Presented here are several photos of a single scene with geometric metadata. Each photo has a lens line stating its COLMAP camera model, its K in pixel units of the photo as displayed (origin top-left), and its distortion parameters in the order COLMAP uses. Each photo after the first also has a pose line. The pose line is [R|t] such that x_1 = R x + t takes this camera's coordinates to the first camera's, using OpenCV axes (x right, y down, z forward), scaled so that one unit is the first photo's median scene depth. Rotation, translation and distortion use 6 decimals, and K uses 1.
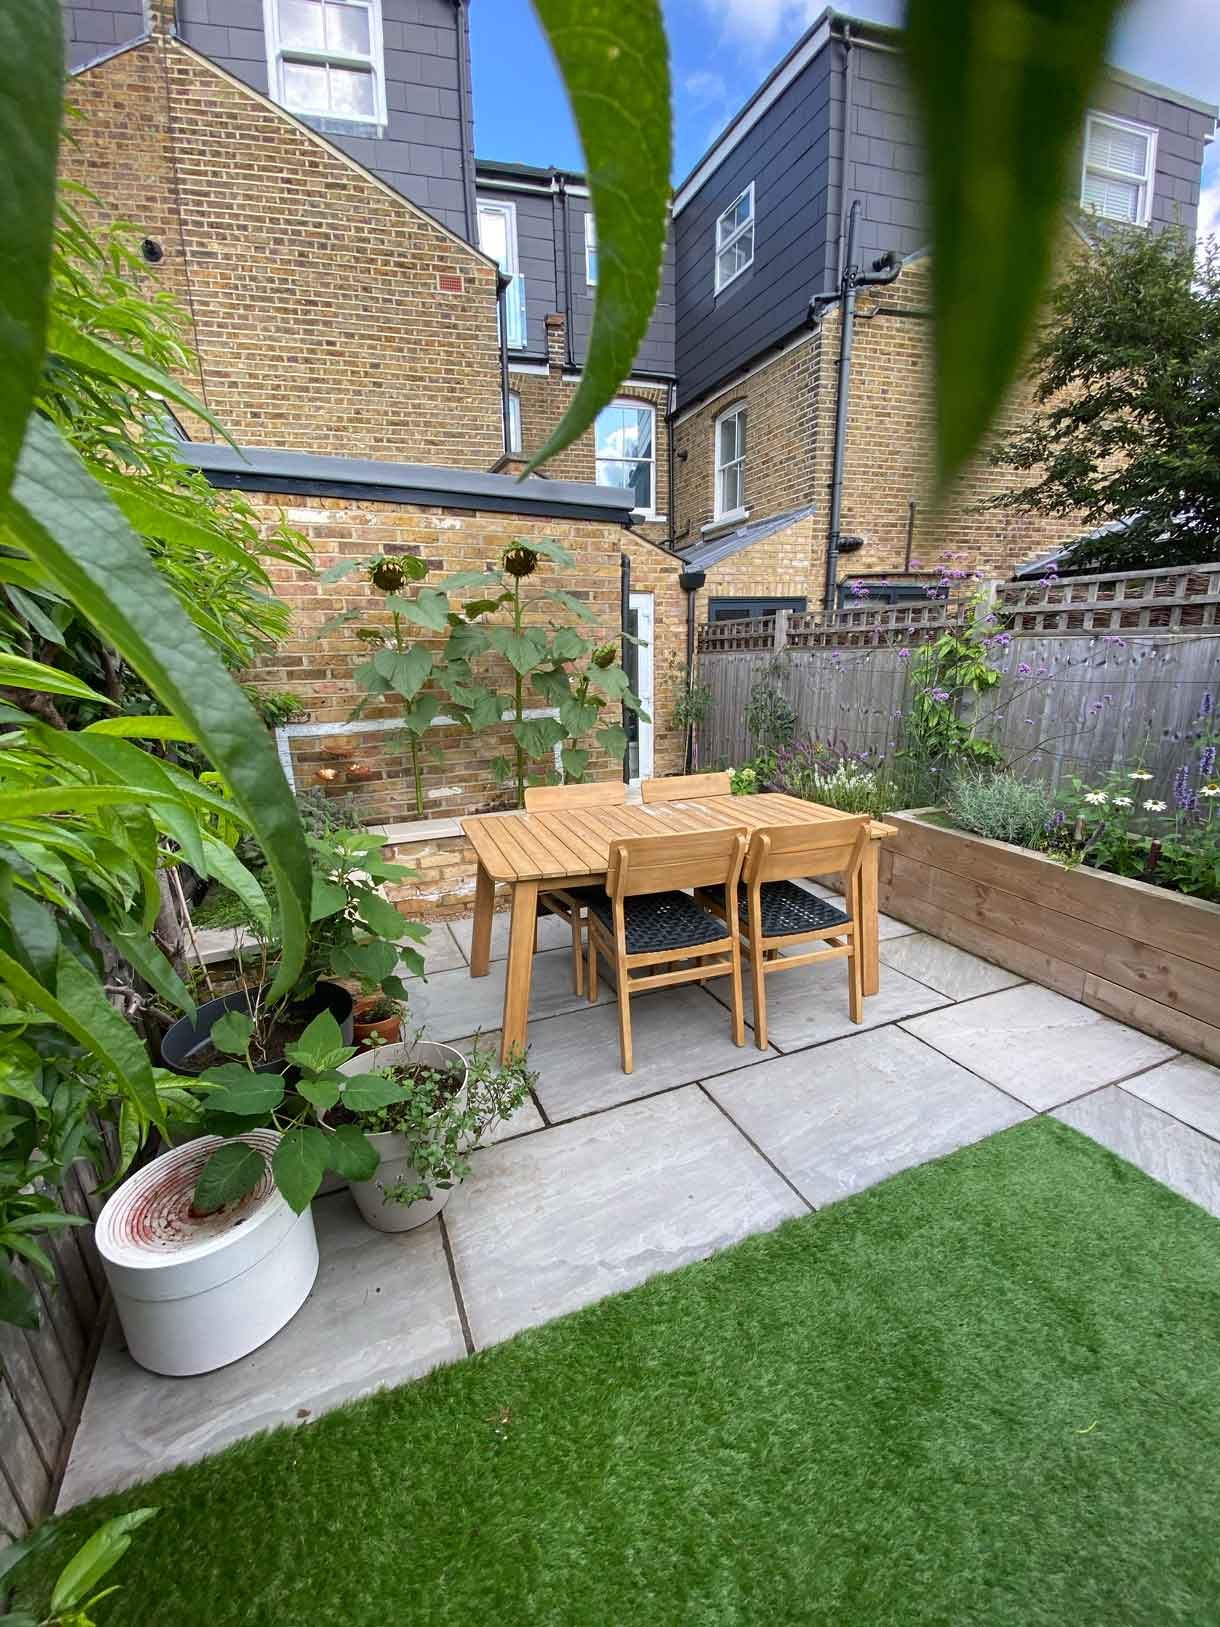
lens RADIAL K [[655.0, 0, 610.0], [0, 655.0, 813.5], [0, 0, 1]] dist [0.019397, -0.018681]
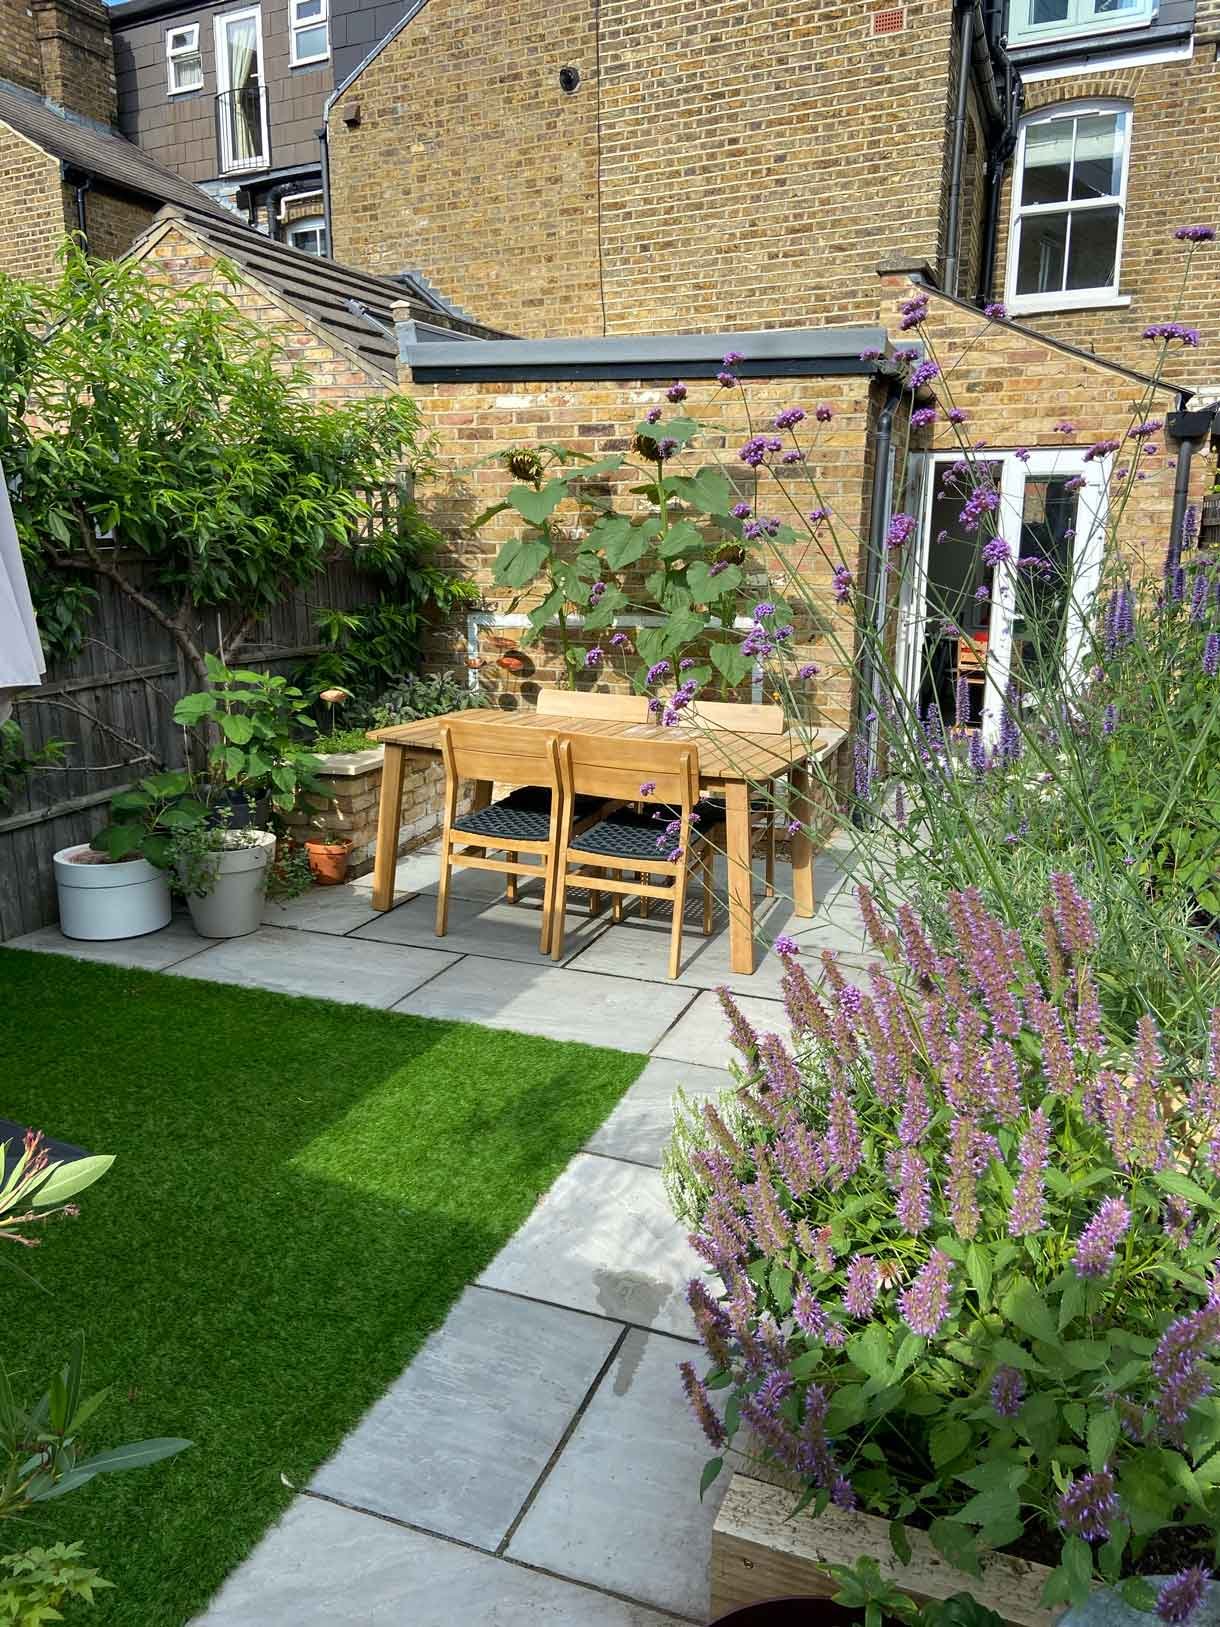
lens RADIAL K [[1231.7, 0, 599.8], [0, 1231.7, 805.5], [0, 0, 1]] dist [0.124320, -0.166256]
pose [[0.715976, 0.173233, -0.676290, 0.622883], [-0.186107, 0.981030, 0.054265, 0.007402], [0.672861, 0.087010, 0.734634, -0.139040]]
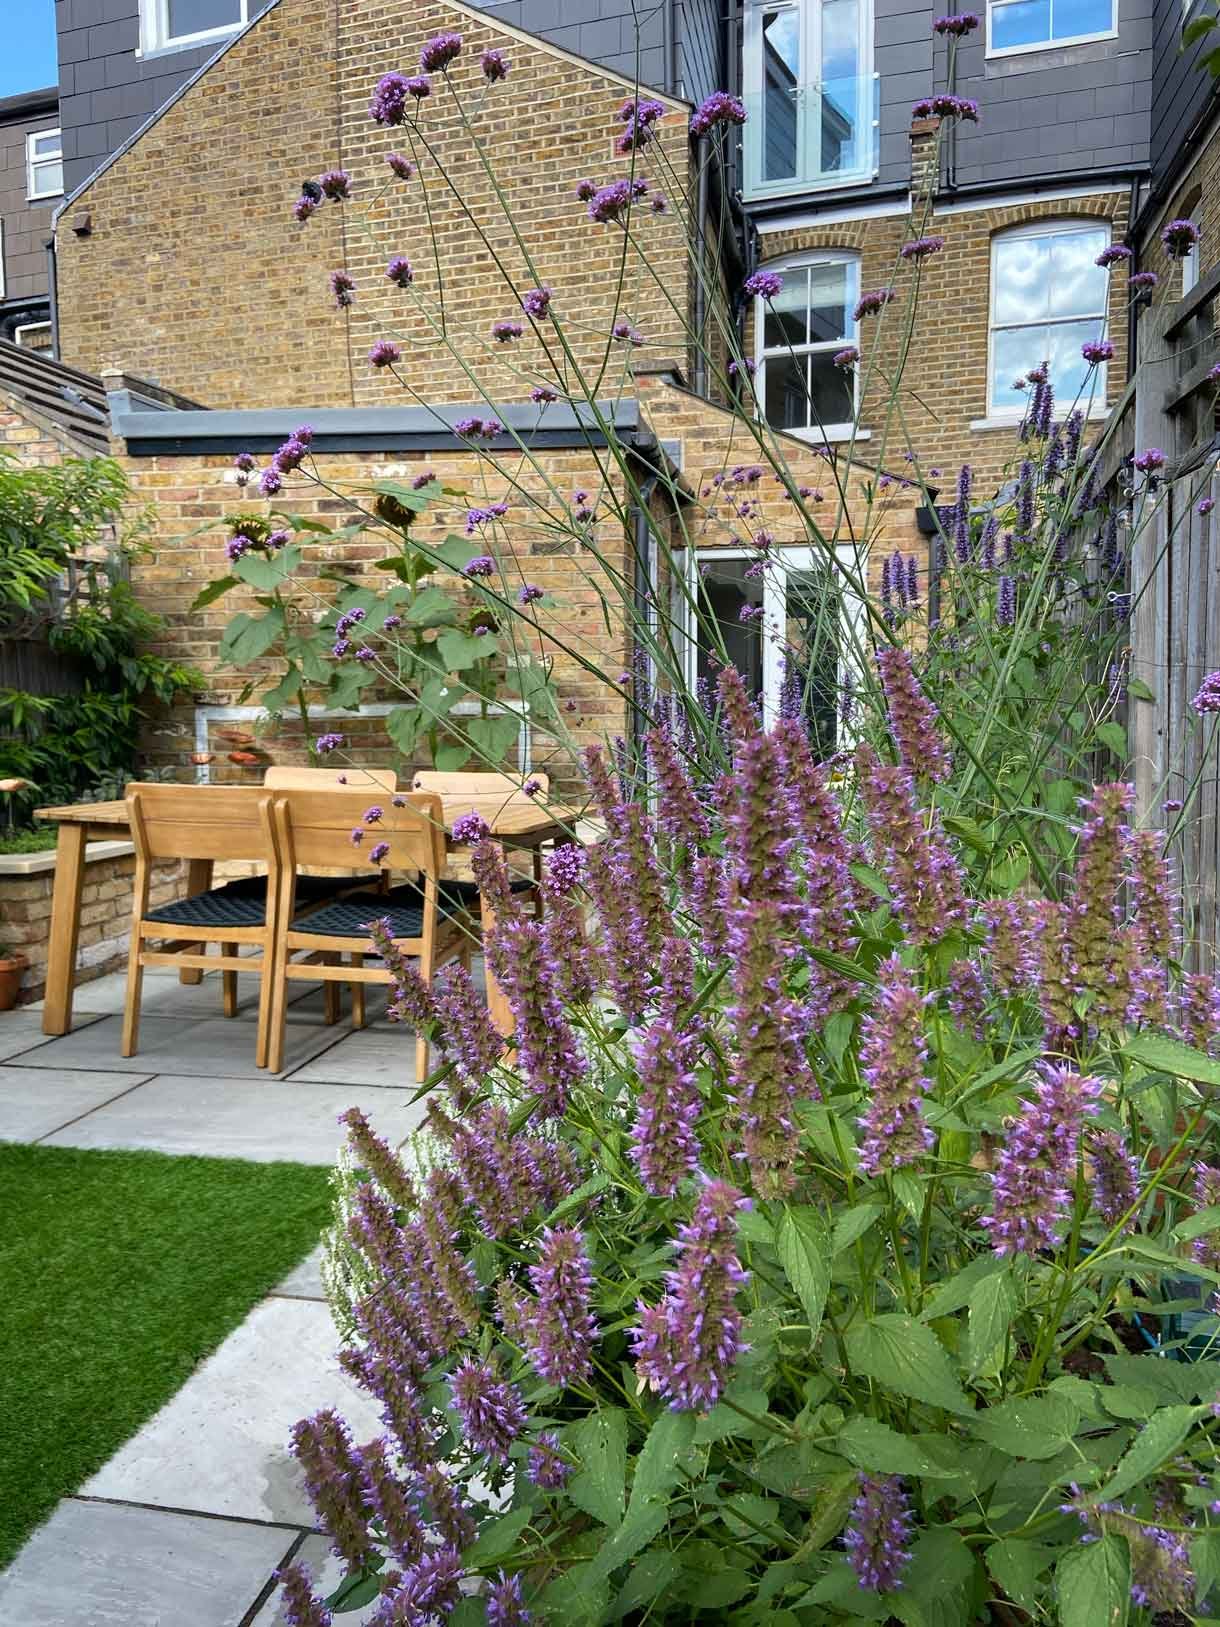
lens RADIAL K [[1238.5, 0, 606.6], [0, 1238.5, 804.5], [0, 0, 1]] dist [0.121524, -0.164425]
pose [[0.826467, 0.060590, -0.559715, 0.581320], [-0.144550, 0.983700, -0.106954, 0.059536], [0.544111, 0.169301, 0.821754, -0.032798]]
